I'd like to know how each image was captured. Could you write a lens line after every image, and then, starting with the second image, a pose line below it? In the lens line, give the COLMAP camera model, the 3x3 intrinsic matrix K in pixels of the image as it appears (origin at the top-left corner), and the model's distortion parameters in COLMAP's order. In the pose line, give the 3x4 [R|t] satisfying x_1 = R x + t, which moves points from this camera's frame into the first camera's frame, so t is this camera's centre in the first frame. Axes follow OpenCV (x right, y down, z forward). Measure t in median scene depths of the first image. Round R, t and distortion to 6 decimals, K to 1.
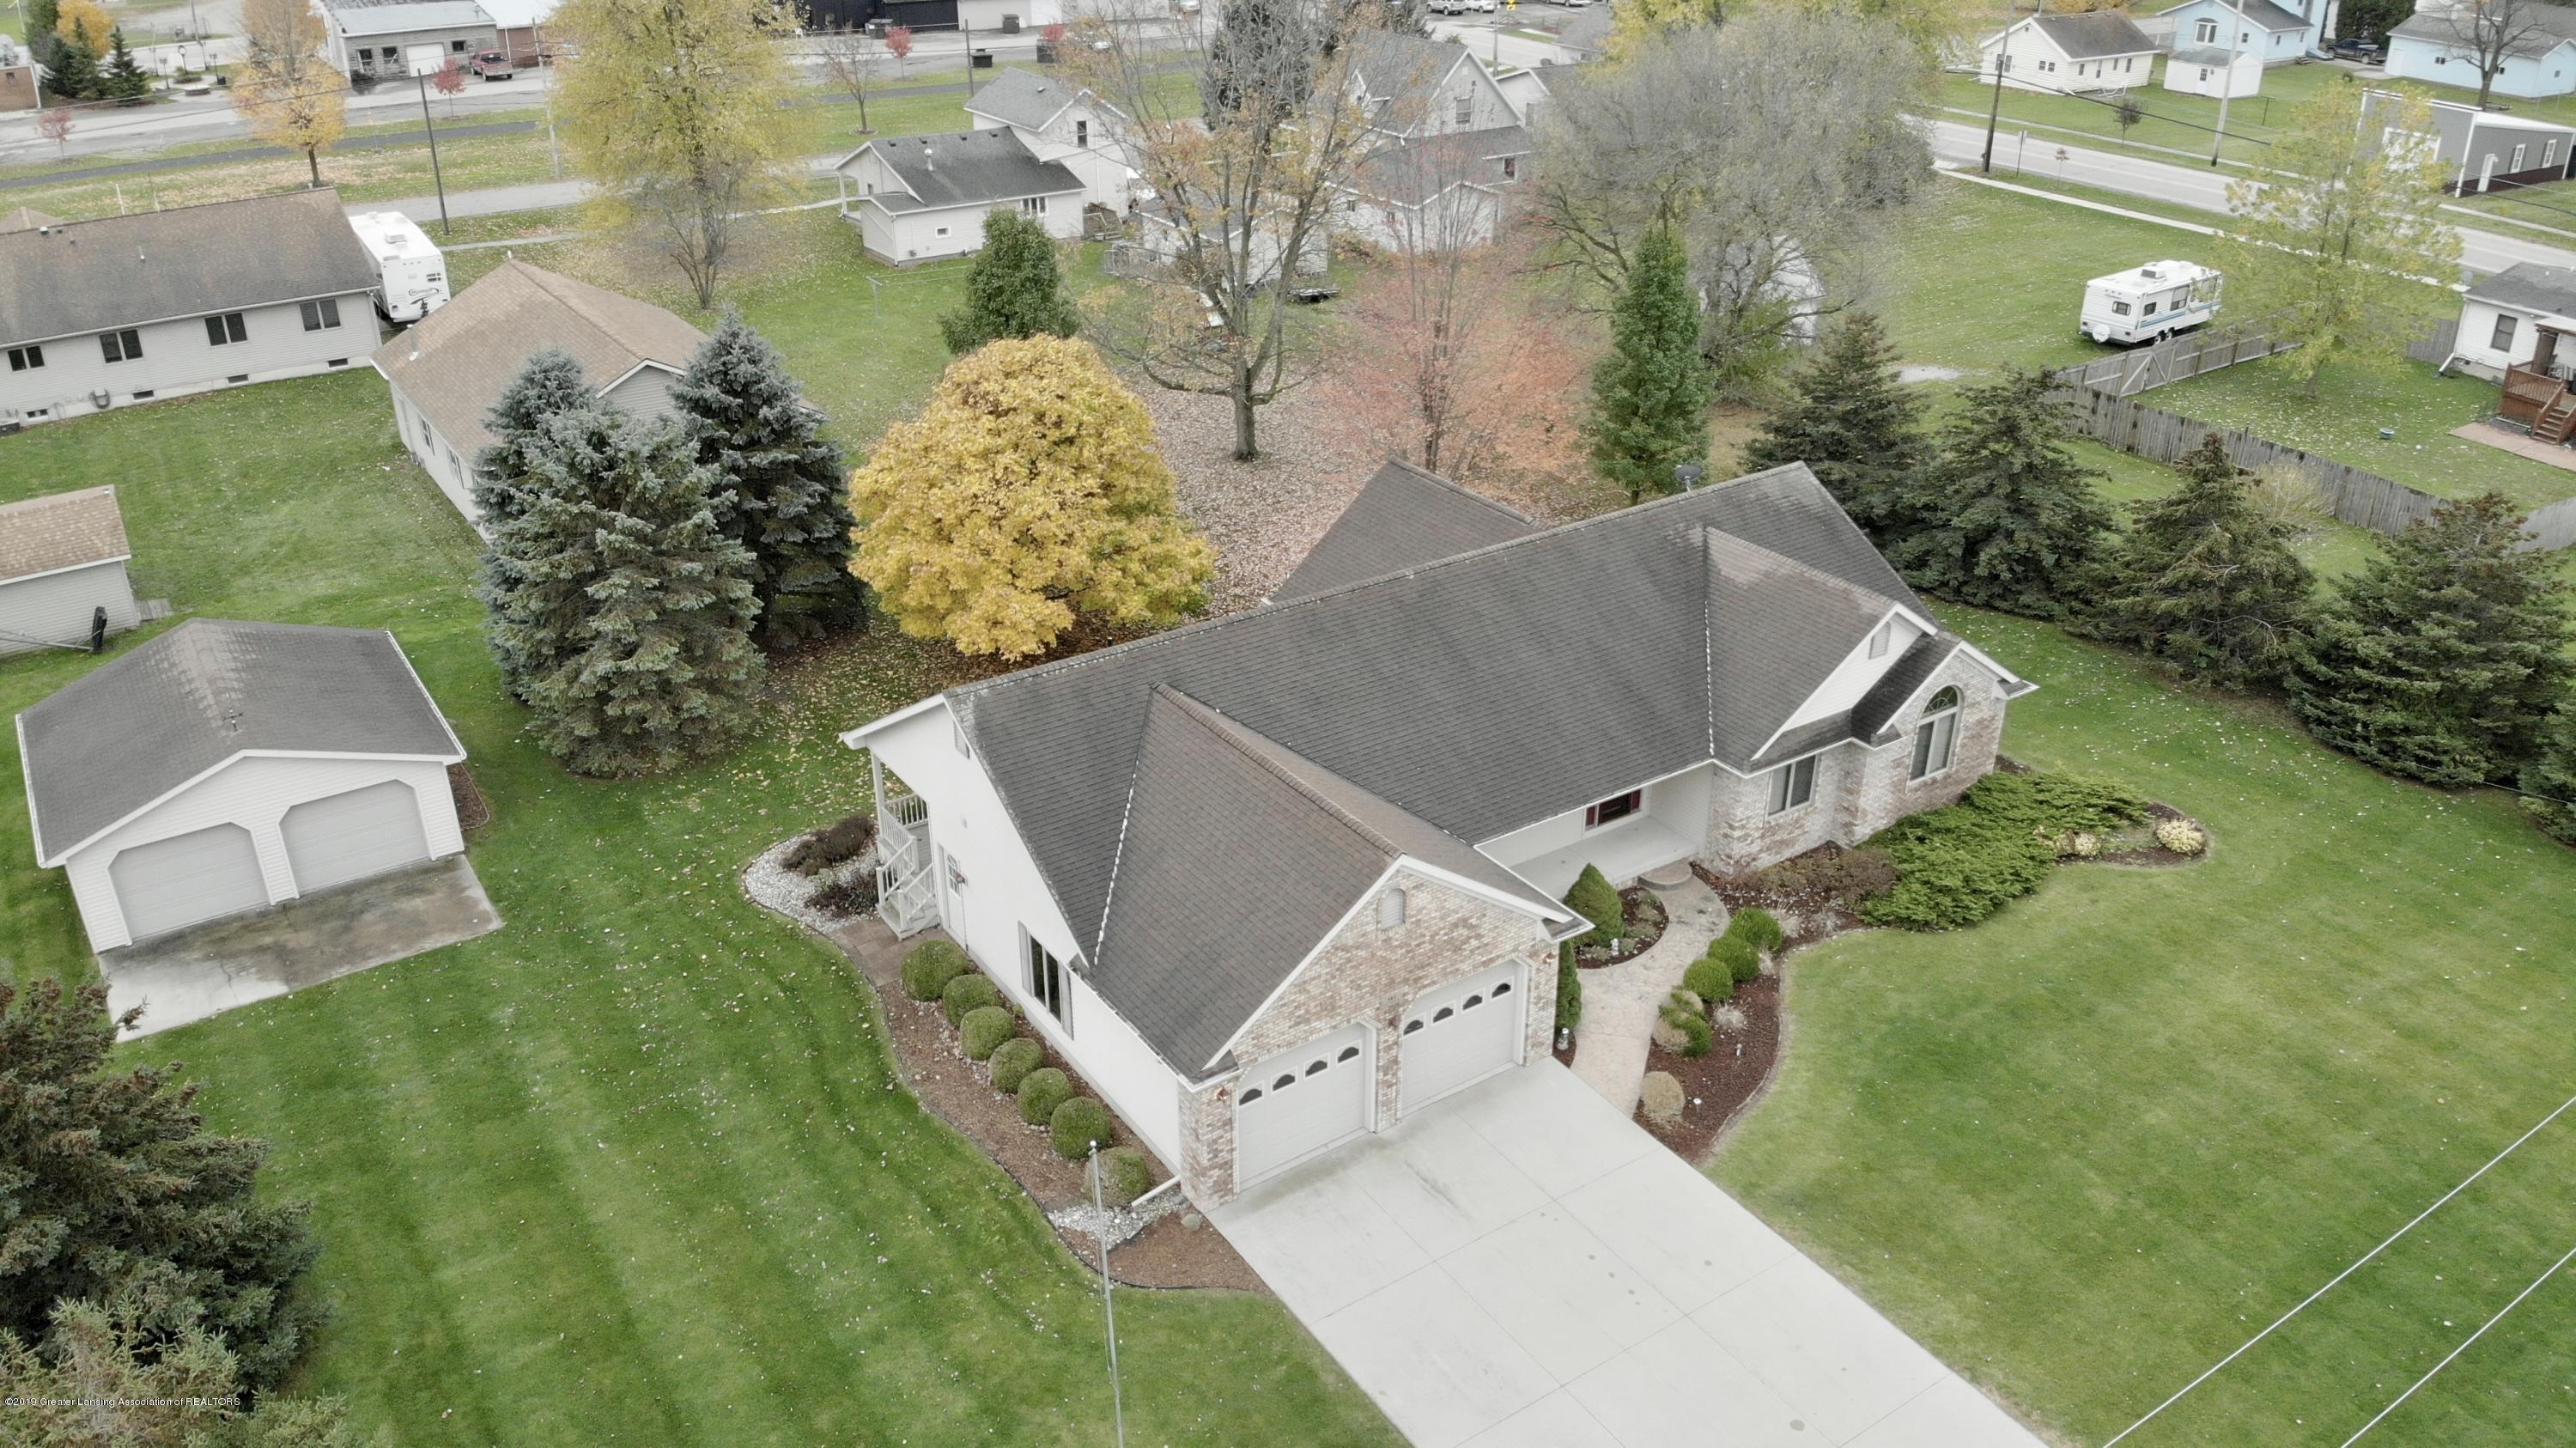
lens RADIAL K [[1899.2, 0, 1272.8], [0, 1899.2, 718.0], [0, 0, 1]] dist [0.111579, -0.240446]
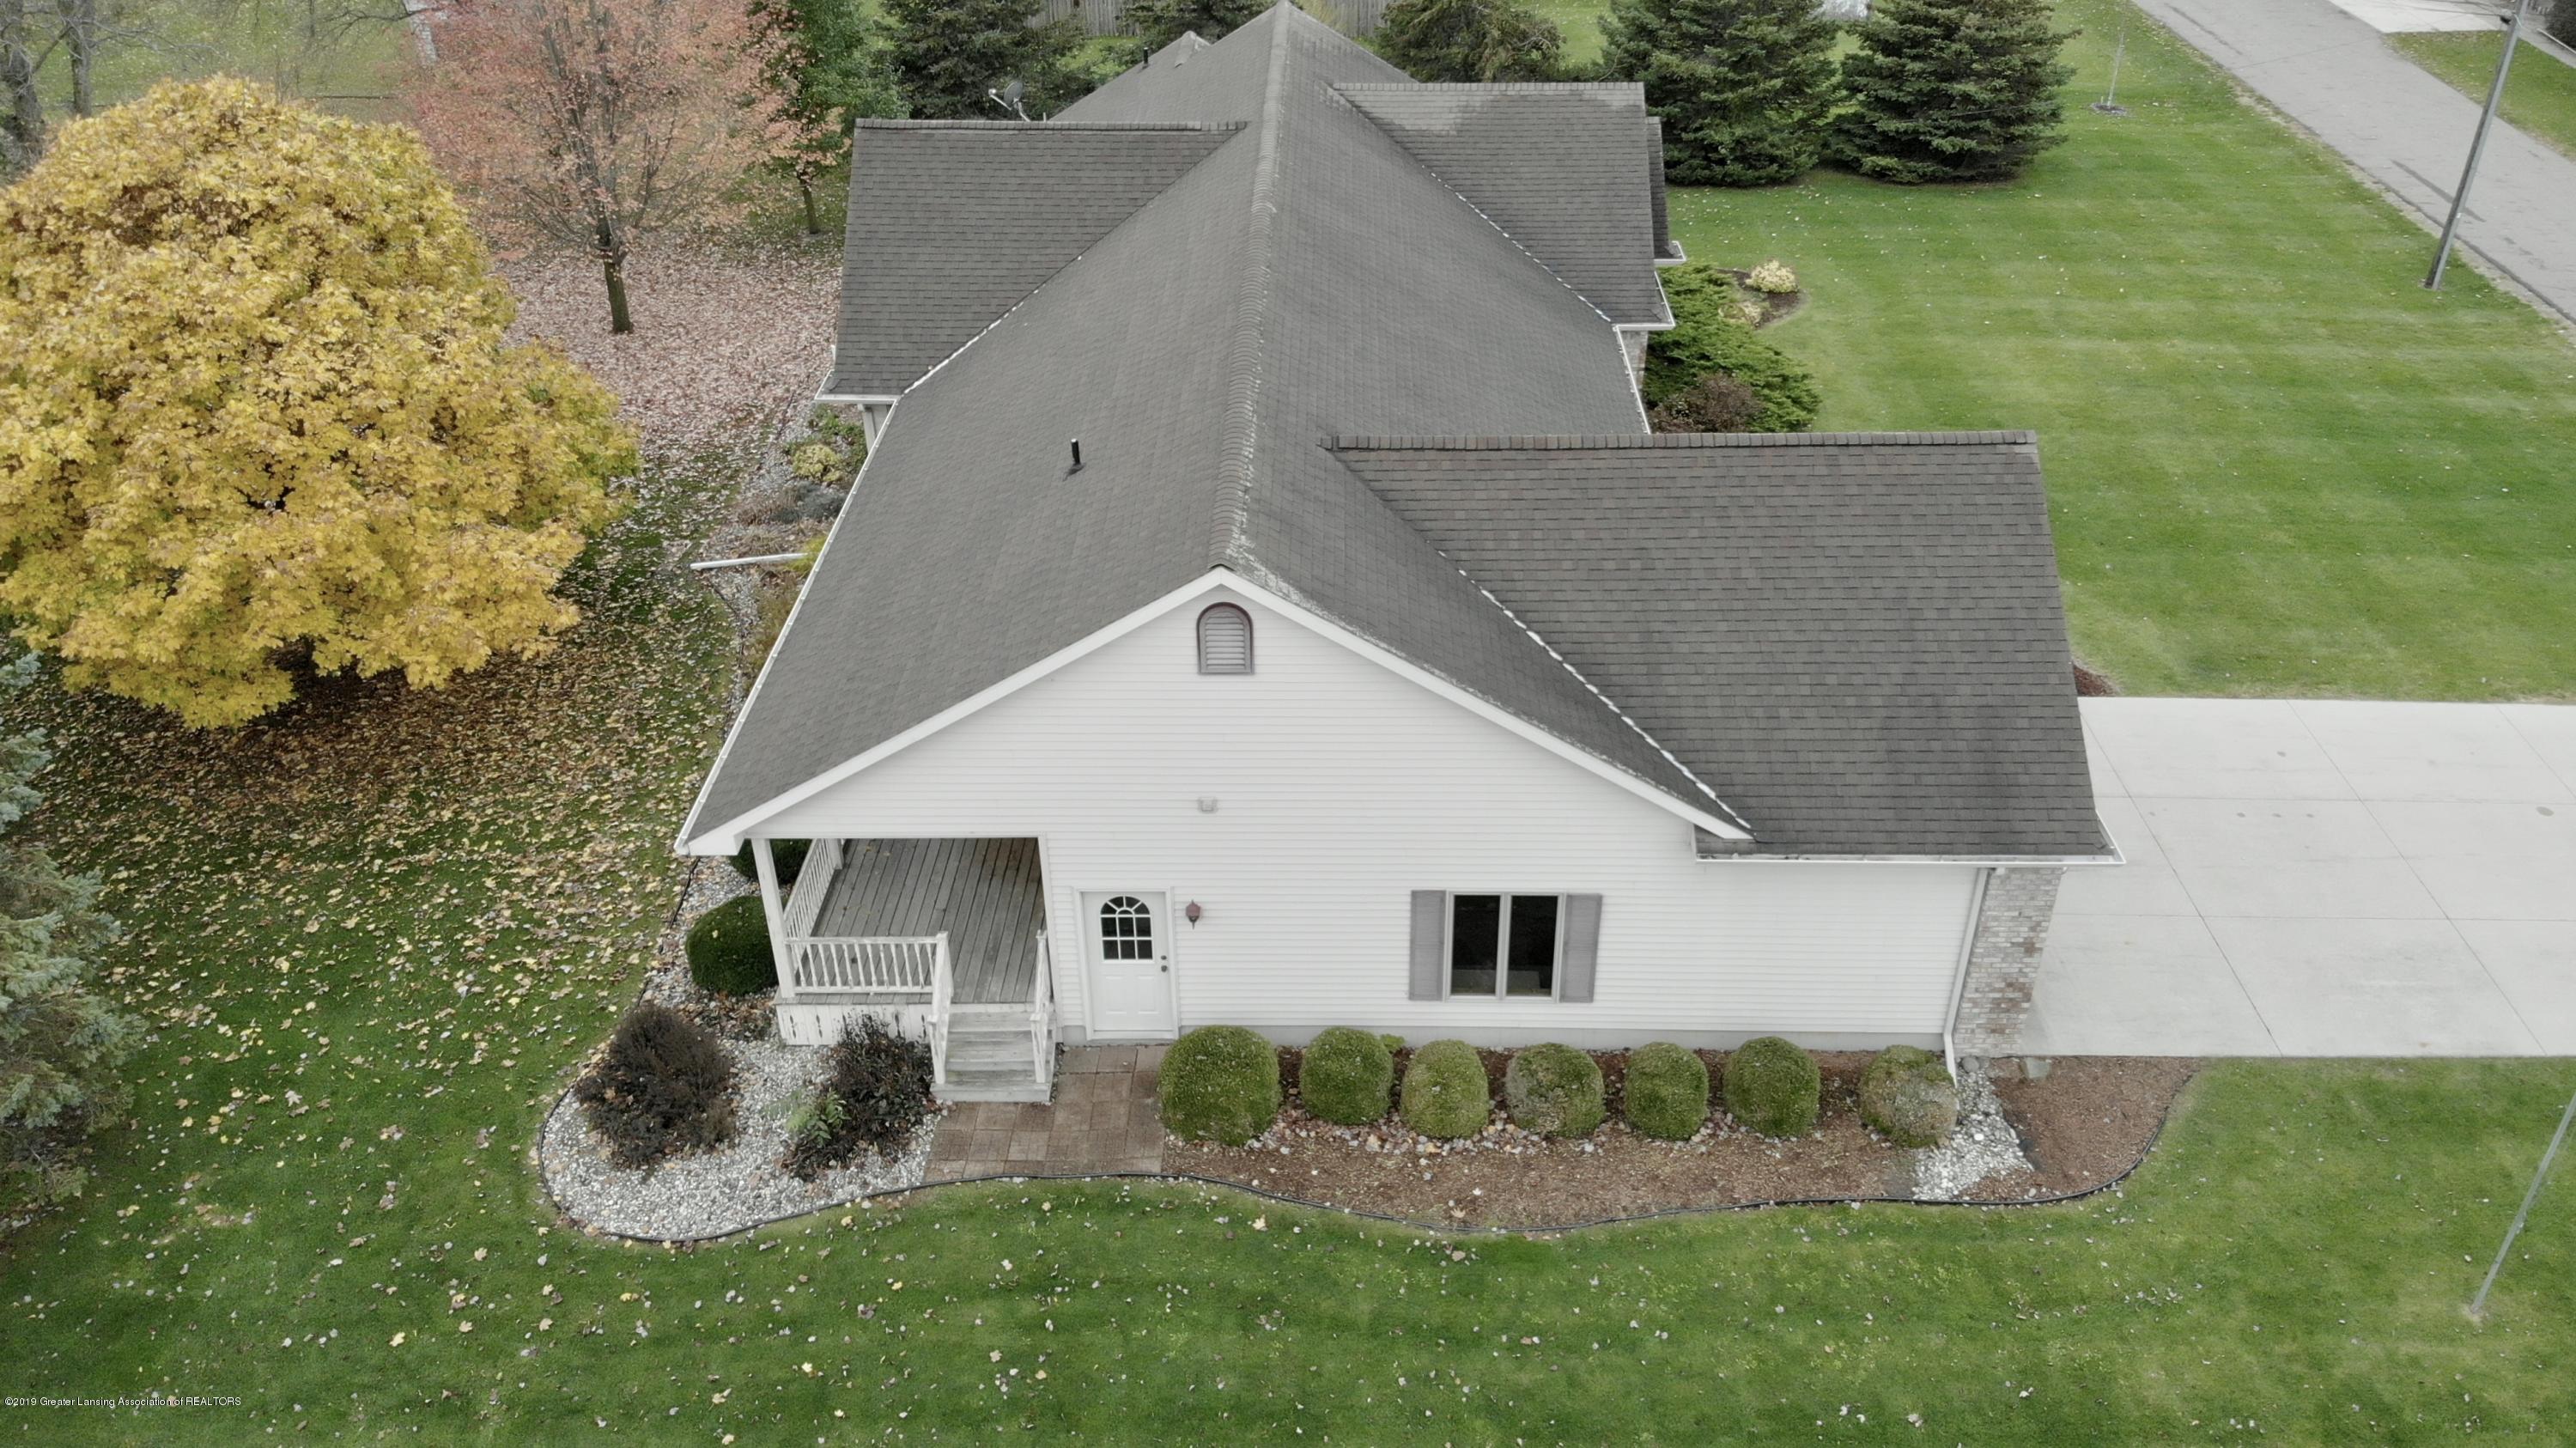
lens RADIAL K [[1965.6, 0, 1341.8], [0, 1965.6, 721.2], [0, 0, 1]] dist [0.083243, -0.232269]
pose [[0.556470, -0.441132, 0.704091, -0.436365], [0.368569, 0.890536, 0.266651, -0.083576], [-0.744646, 0.111122, 0.658144, 0.508930]]
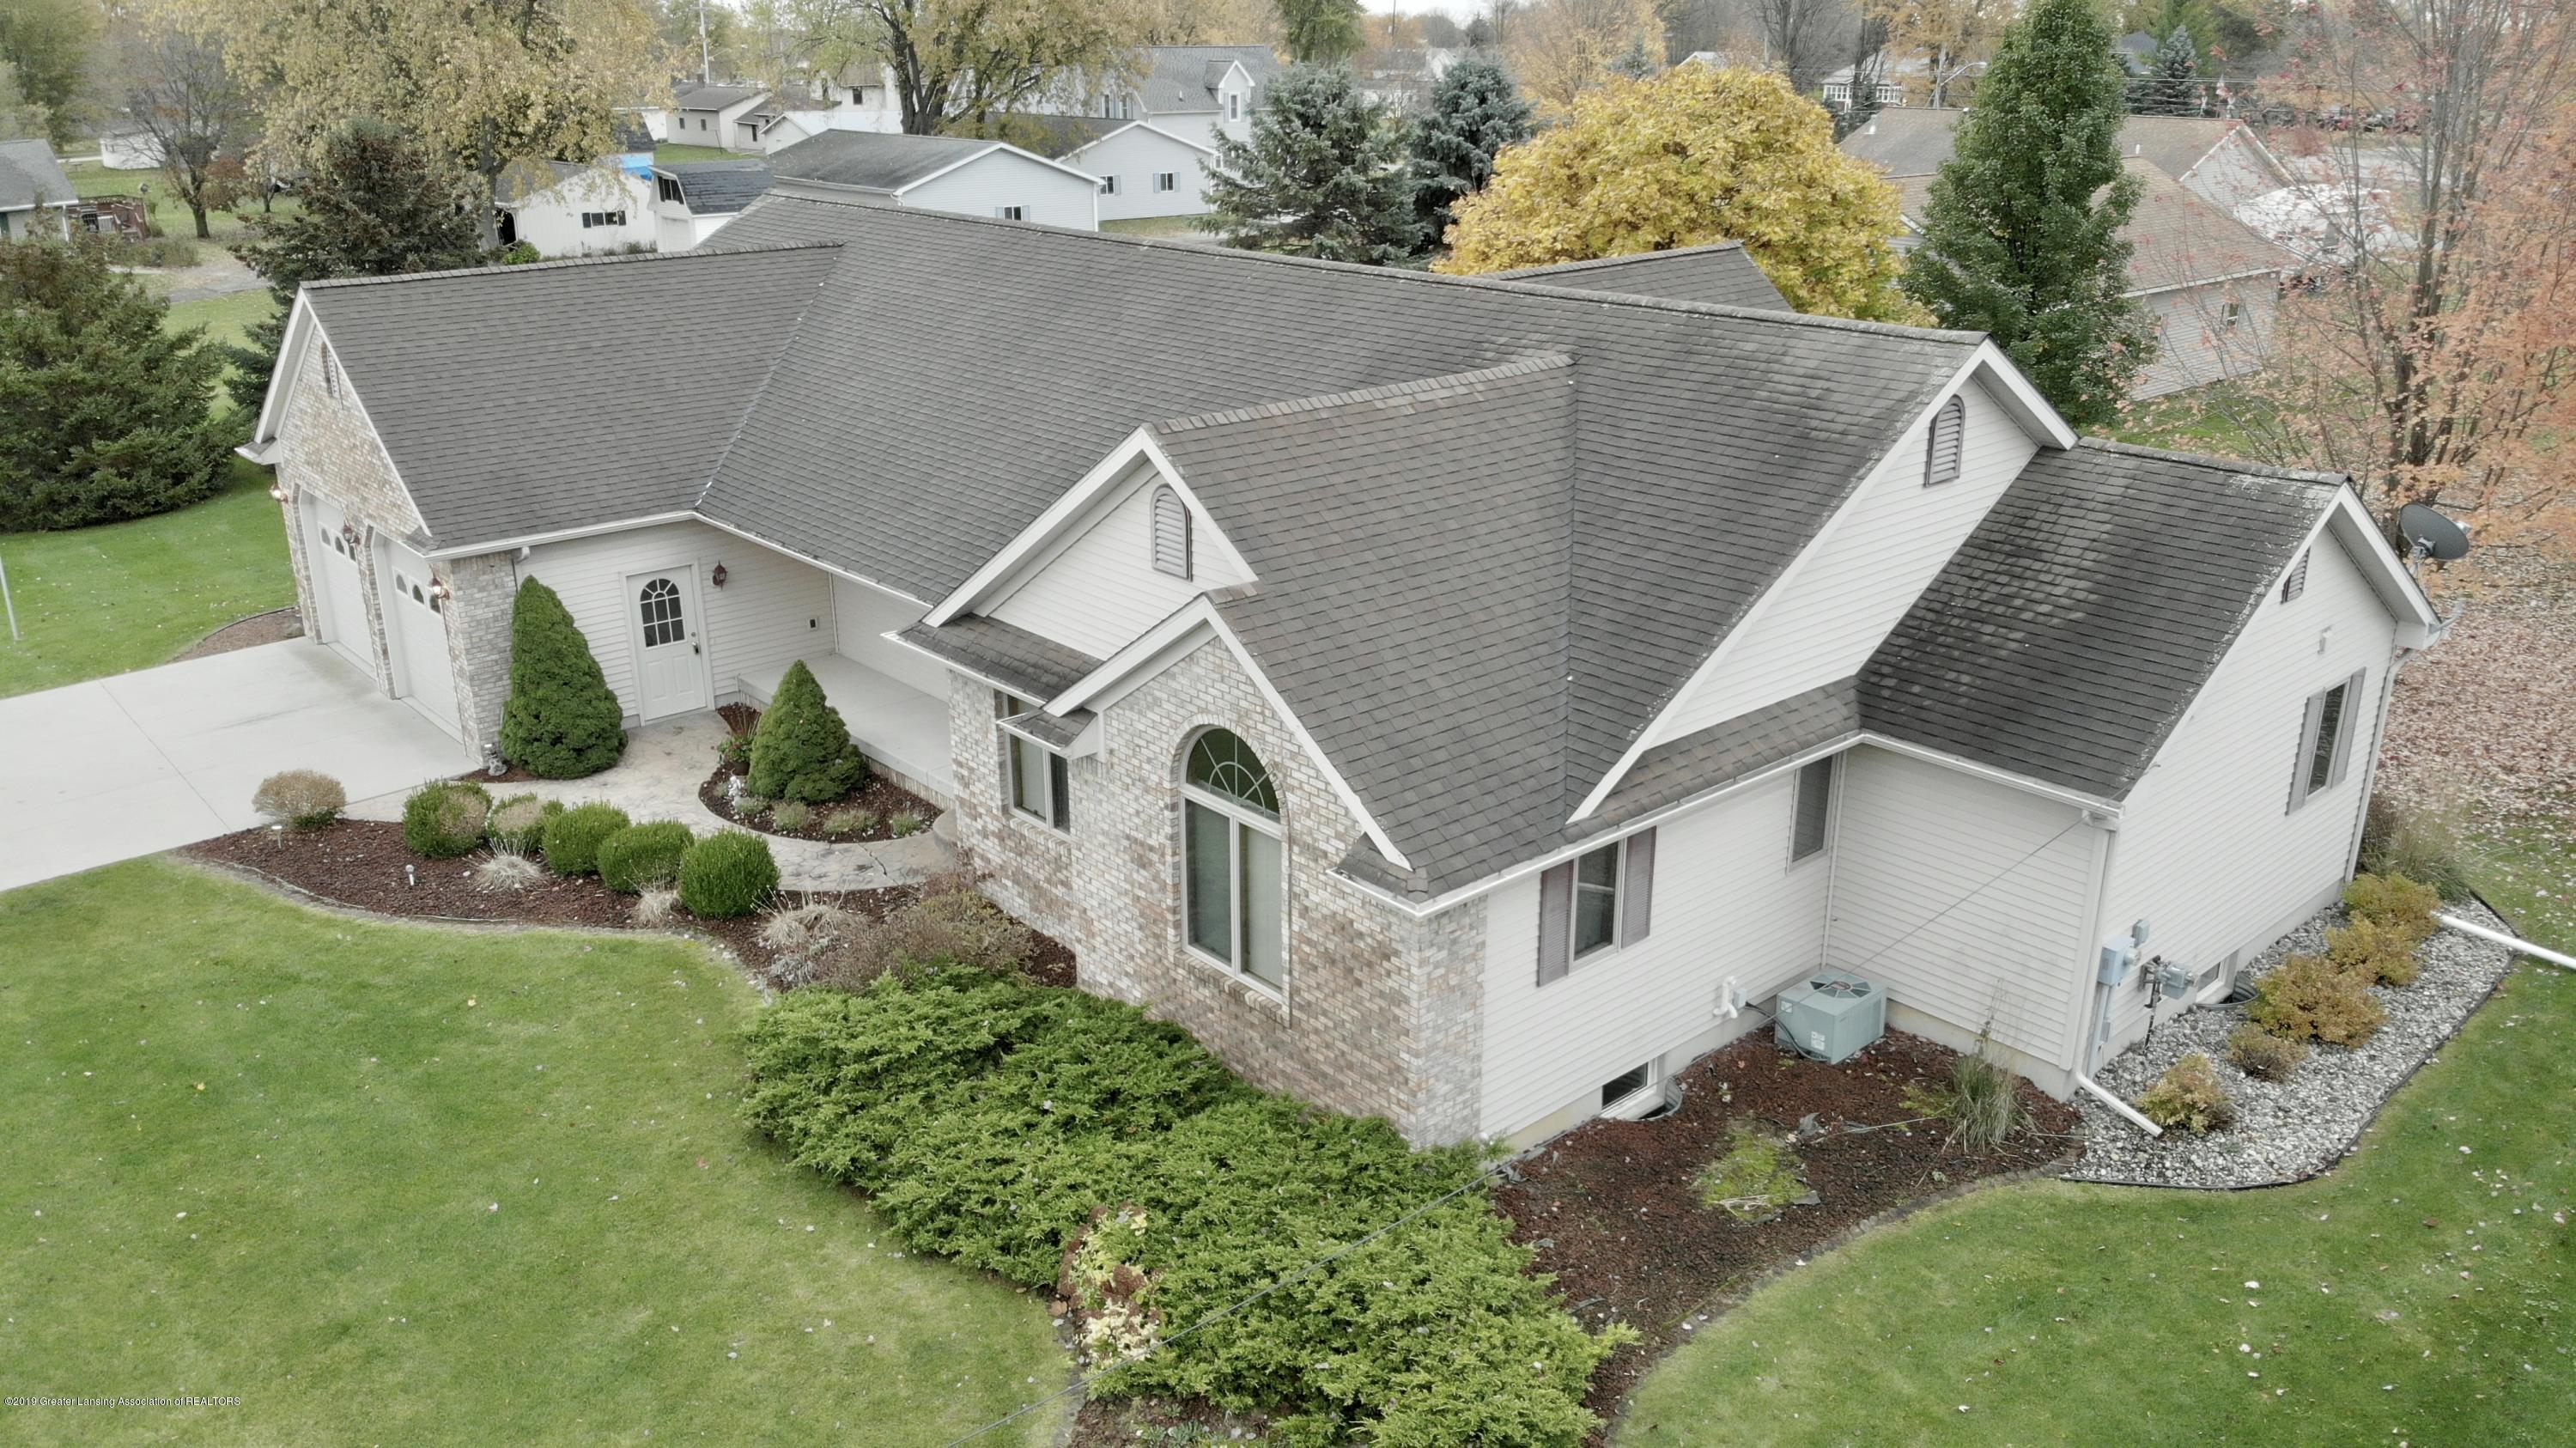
lens RADIAL K [[1876.2, 0, 1301.7], [0, 1876.2, 732.3], [0, 0, 1]] dist [0.111892, -0.246348]
pose [[0.140399, 0.345961, -0.927685, 0.654139], [-0.441277, 0.860624, 0.254168, -0.109011], [0.886320, 0.373681, 0.273496, 0.862420]]
